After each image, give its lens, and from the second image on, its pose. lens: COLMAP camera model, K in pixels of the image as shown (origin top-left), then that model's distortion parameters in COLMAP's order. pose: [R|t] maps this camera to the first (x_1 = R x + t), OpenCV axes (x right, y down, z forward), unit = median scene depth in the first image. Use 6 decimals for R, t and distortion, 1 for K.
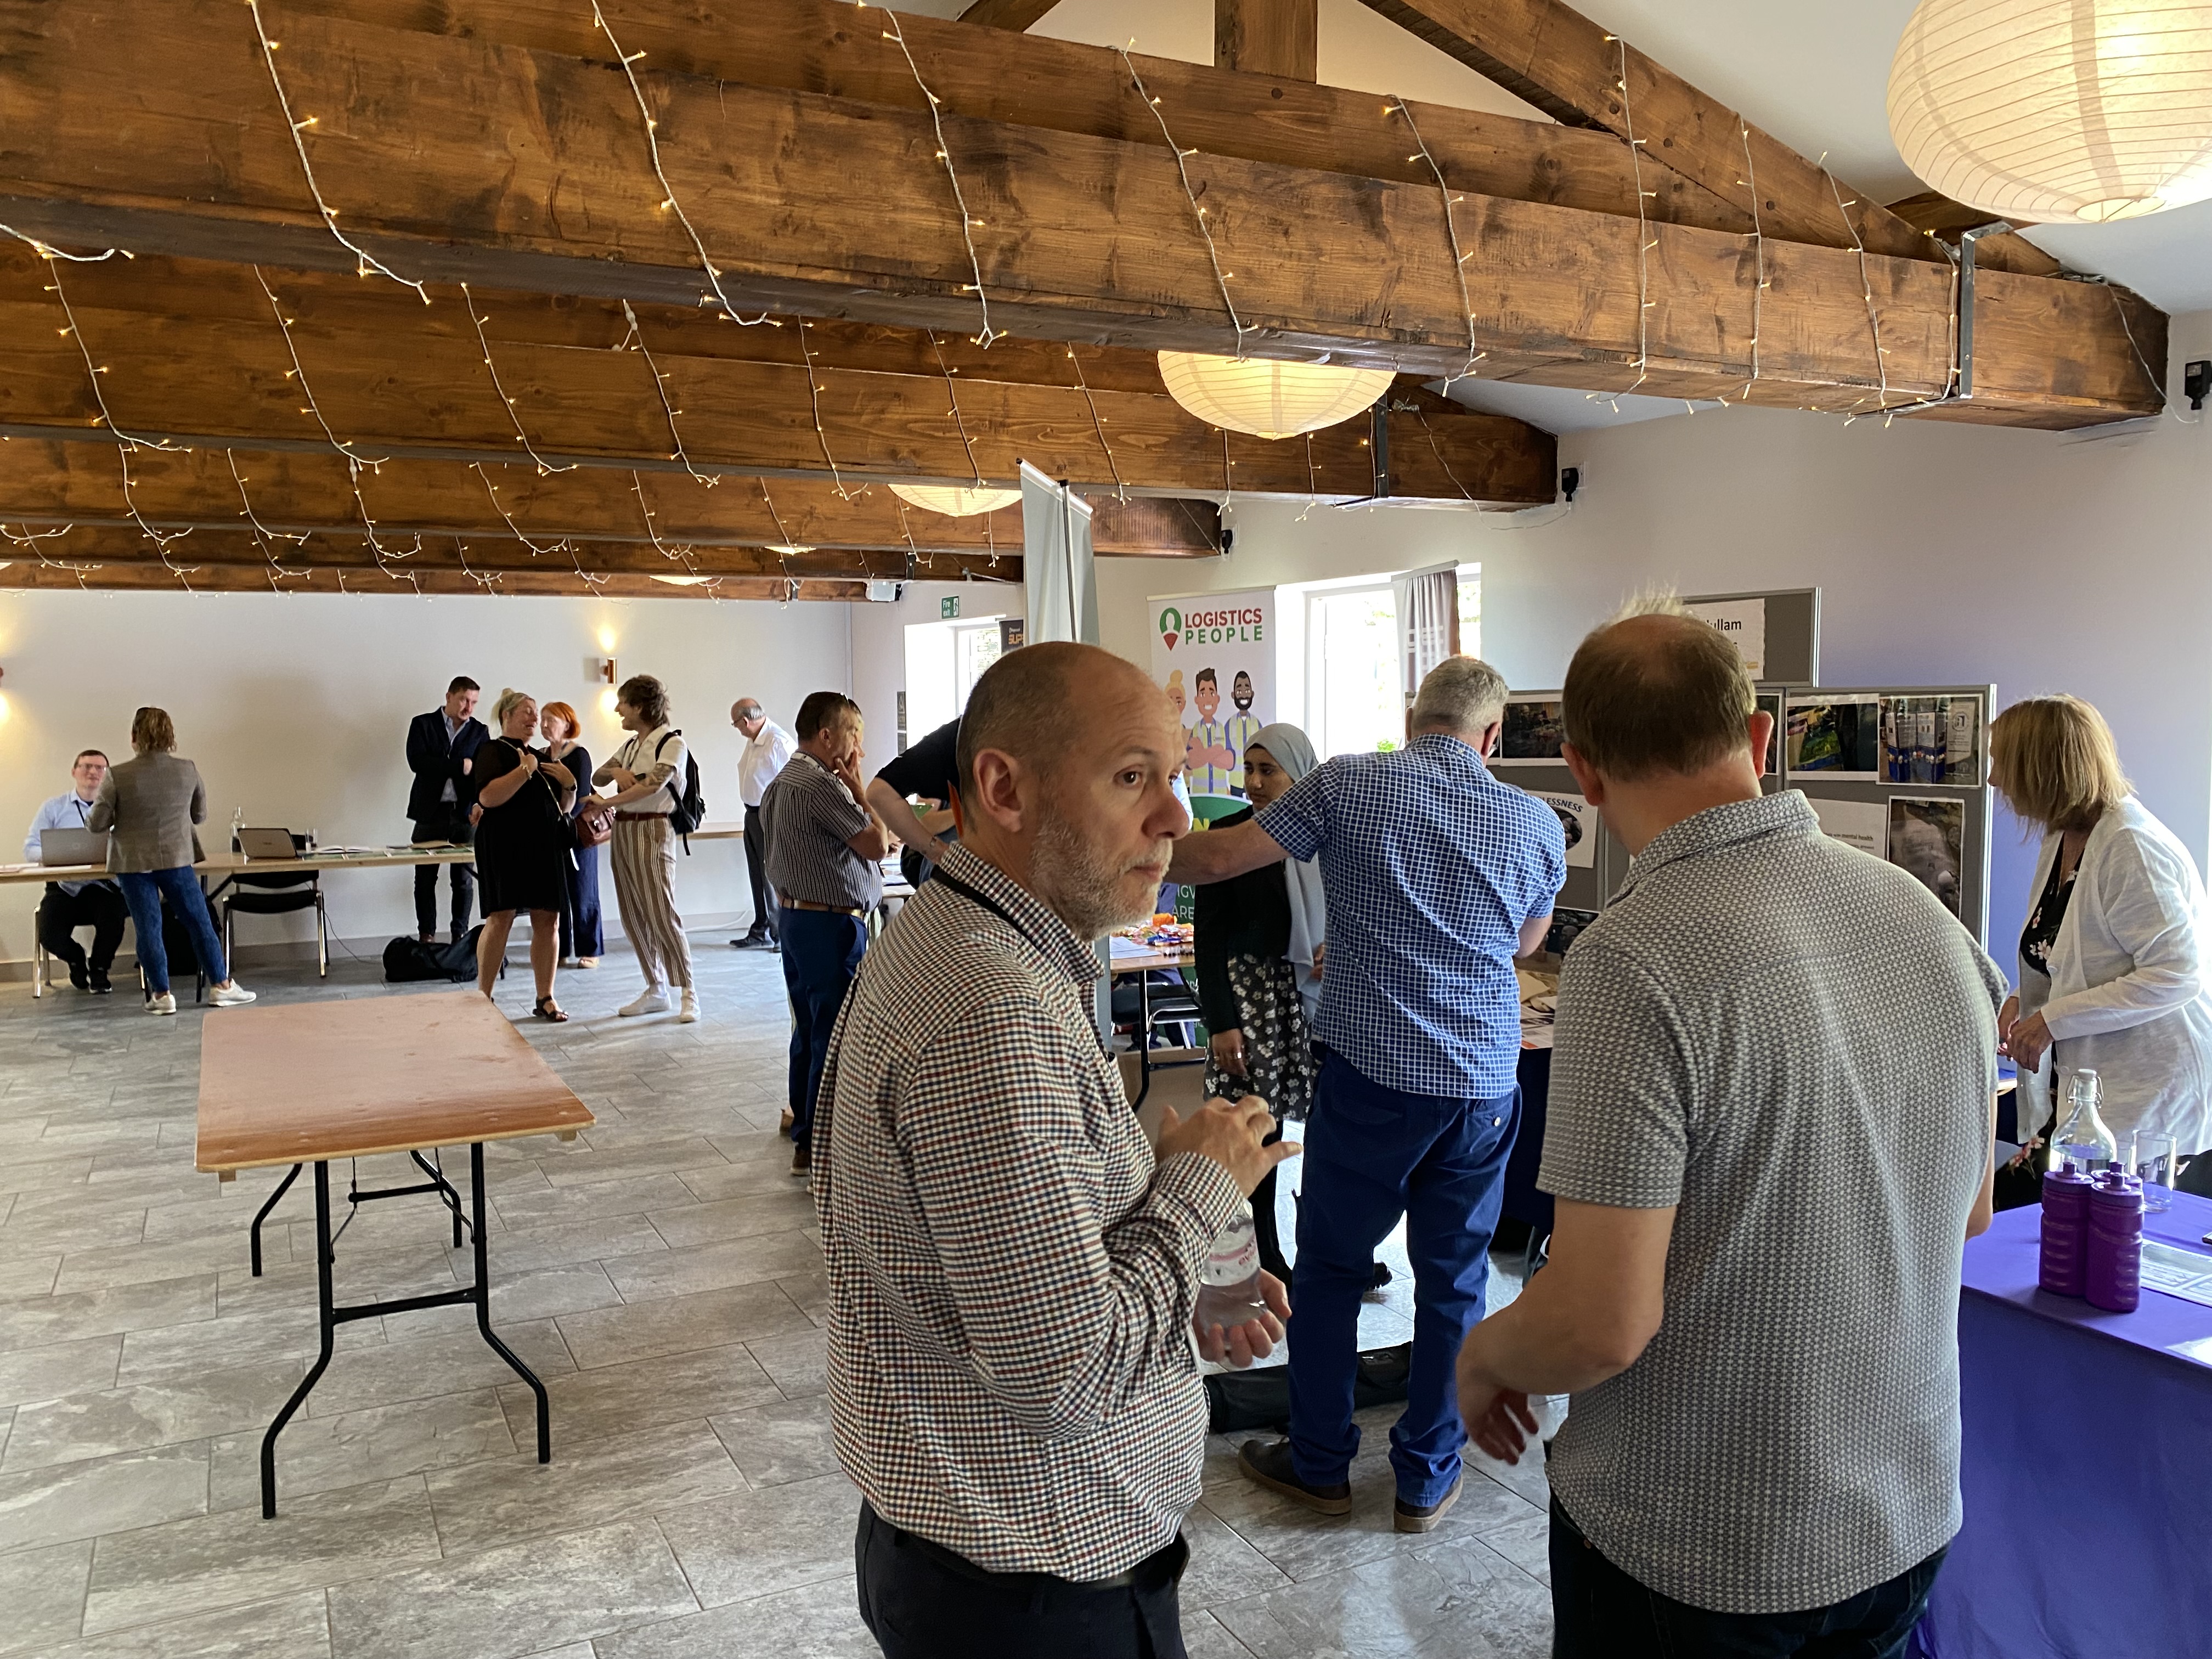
lens RADIAL K [[1735.0, 0, 1097.7], [0, 1735.0, 816.8], [0, 0, 1]] dist [0.021406, -0.011537]
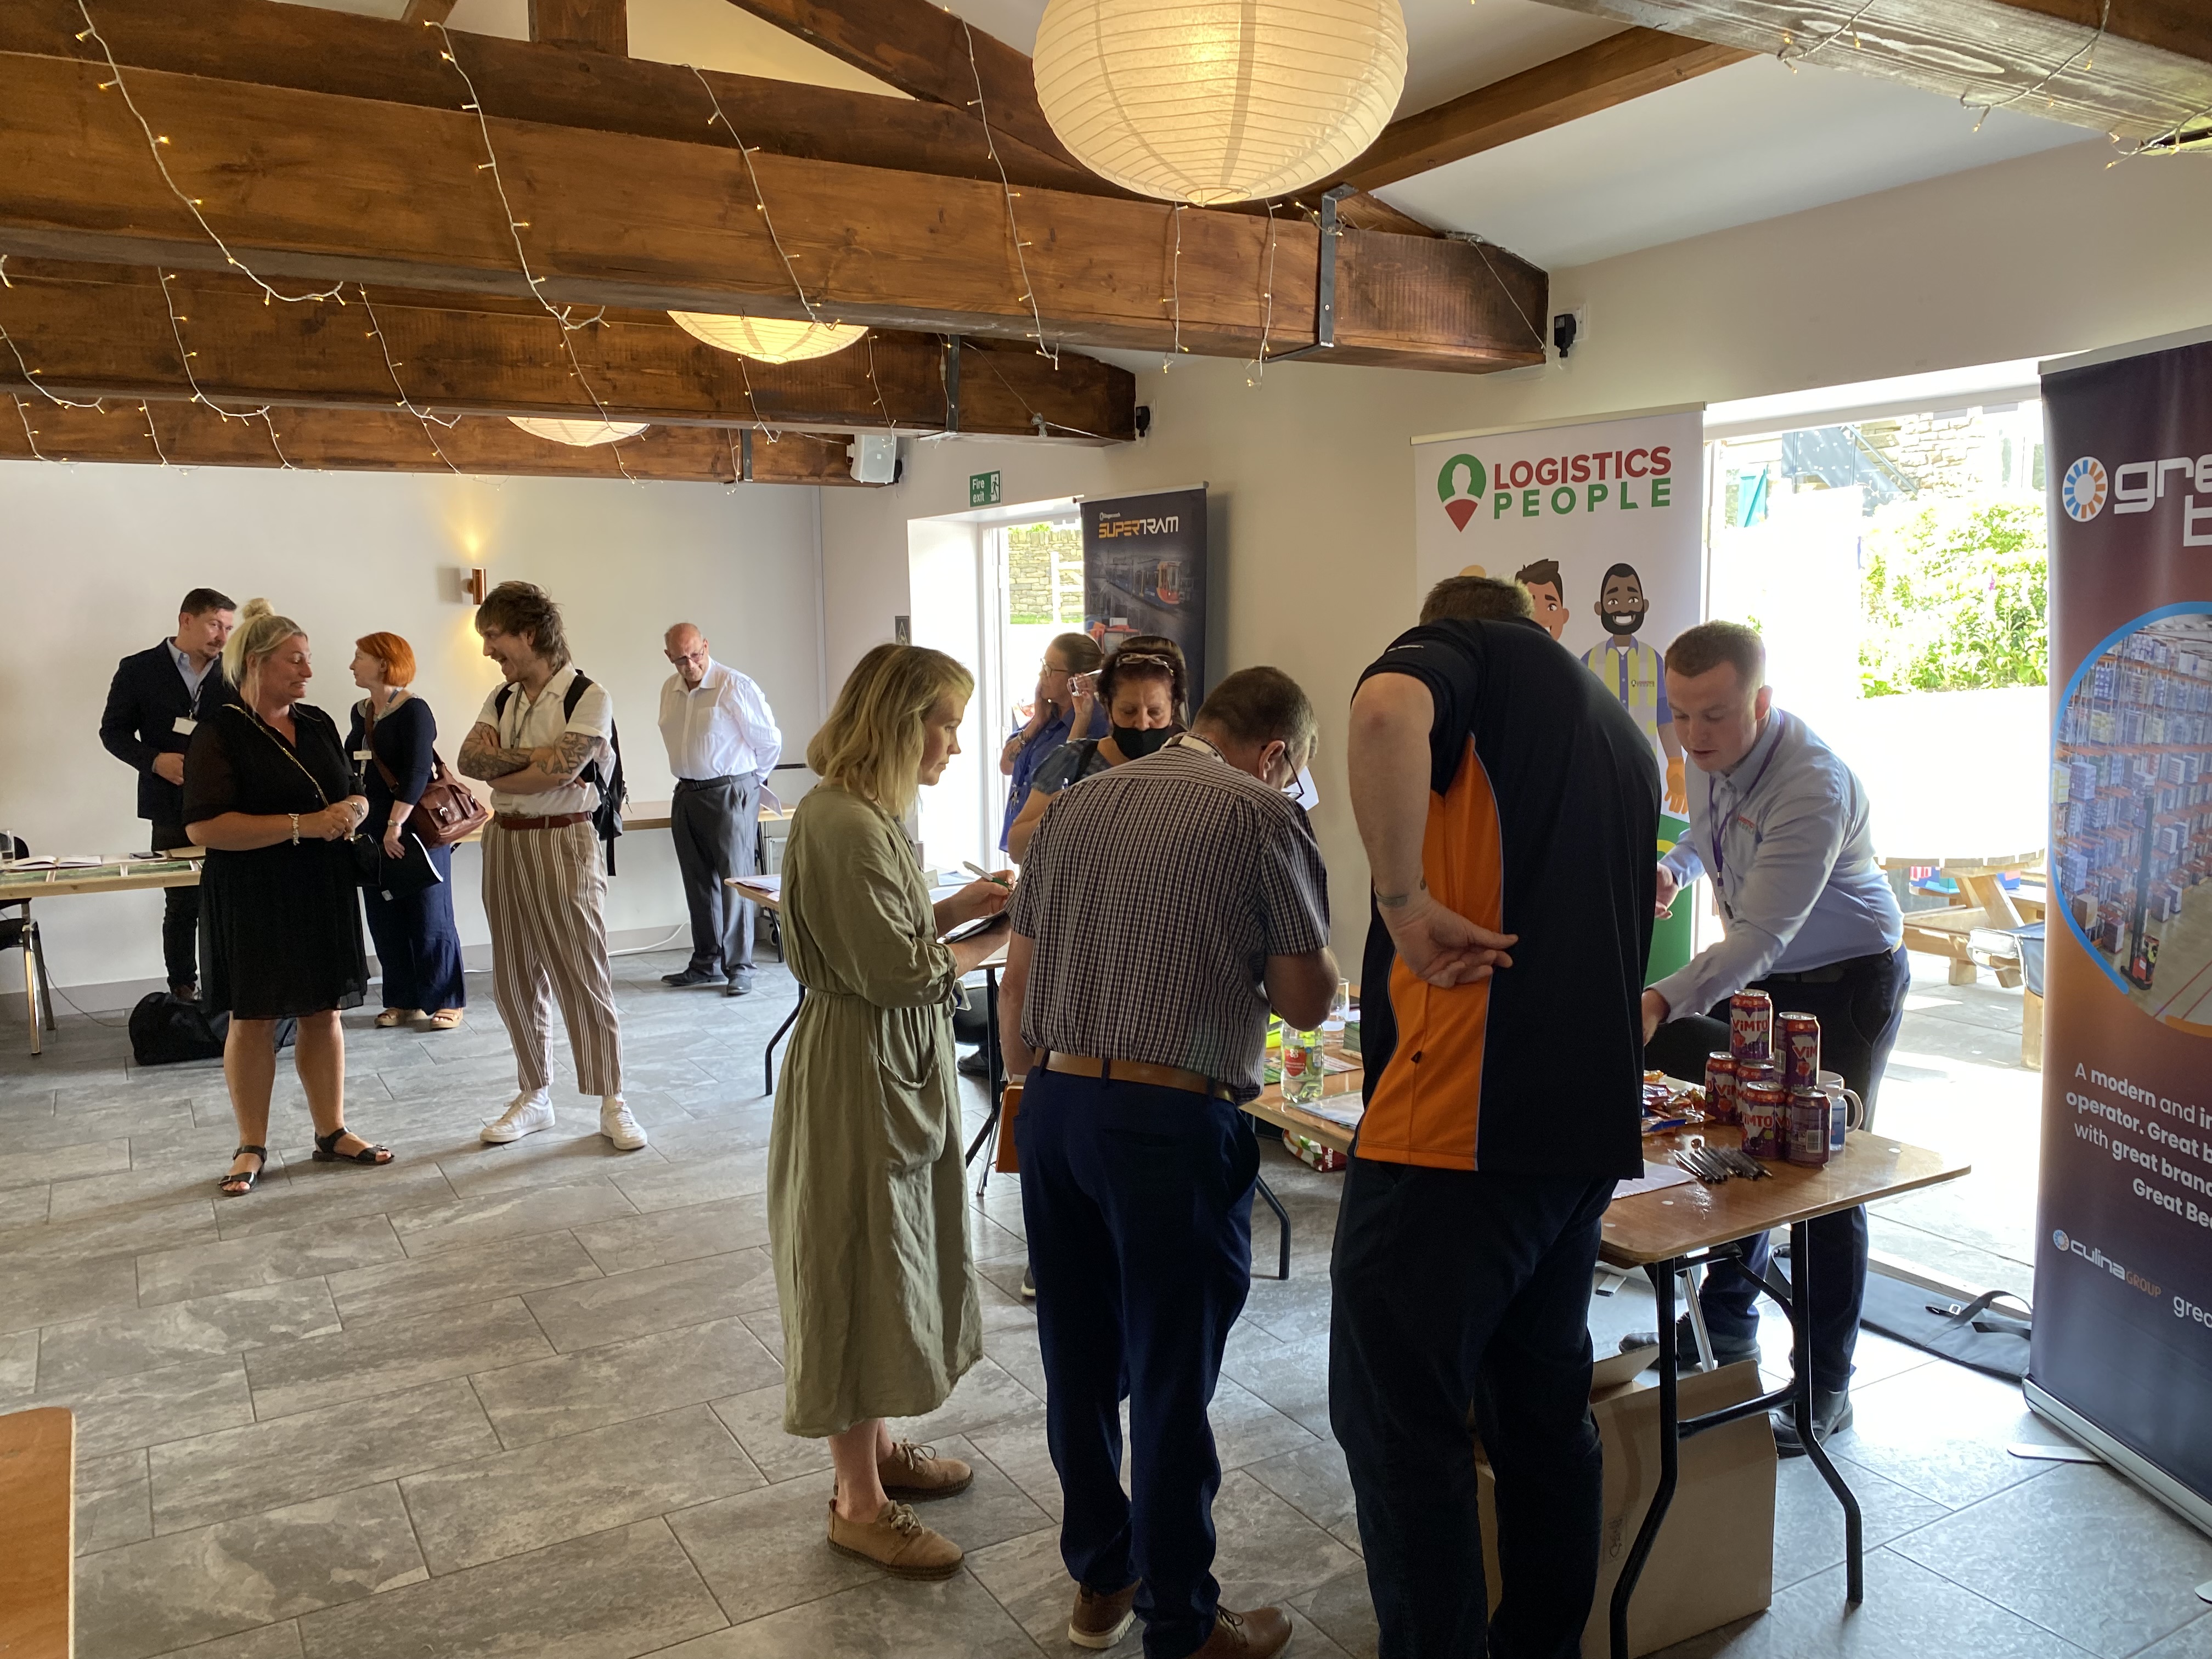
lens RADIAL K [[1678.5, 0, 1084.1], [0, 1678.5, 839.5], [0, 0, 1]] dist [0.001776, 0.008704]
pose [[0.998336, -0.011146, 0.056582, -0.113505], [0.008133, 0.998551, 0.053204, -0.025202], [-0.057093, -0.052656, 0.996979, 0.454076]]
